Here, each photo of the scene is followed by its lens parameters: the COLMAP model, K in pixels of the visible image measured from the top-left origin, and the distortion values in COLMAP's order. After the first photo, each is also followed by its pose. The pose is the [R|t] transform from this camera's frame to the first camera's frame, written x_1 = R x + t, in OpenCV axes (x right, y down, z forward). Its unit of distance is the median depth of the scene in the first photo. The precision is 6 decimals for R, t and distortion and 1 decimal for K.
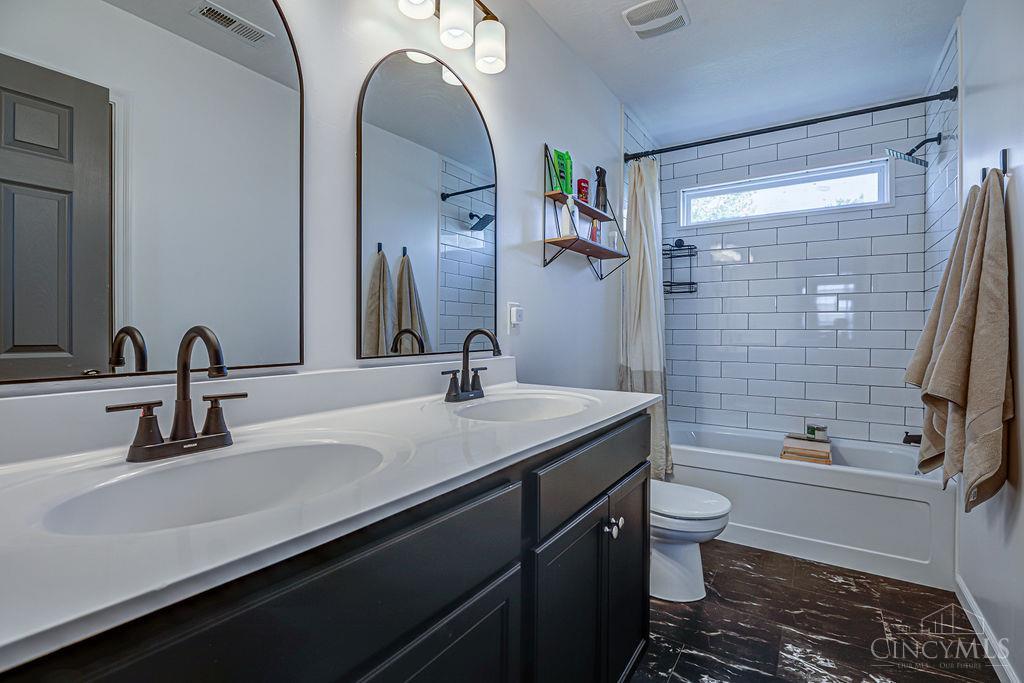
lens RADIAL K [[475.2, 0, 518.4], [0, 475.2, 333.3], [0, 0, 1]] dist [-0.001301, -0.000371]
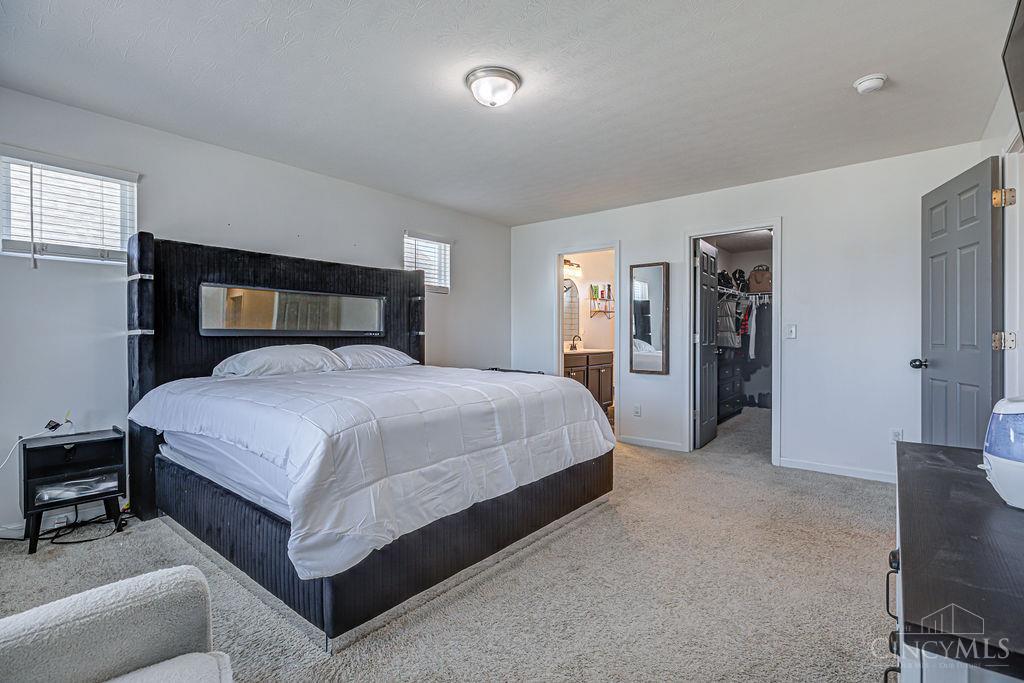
lens RADIAL K [[475.2, 0, 518.4], [0, 475.2, 333.3], [0, 0, 1]] dist [-0.001301, -0.000371]
pose [[0.993787, -0.000905, -0.111297, -0.088365], [0.000310, 0.999986, -0.005367, -0.003388], [0.111300, 0.005299, 0.993773, -2.593440]]
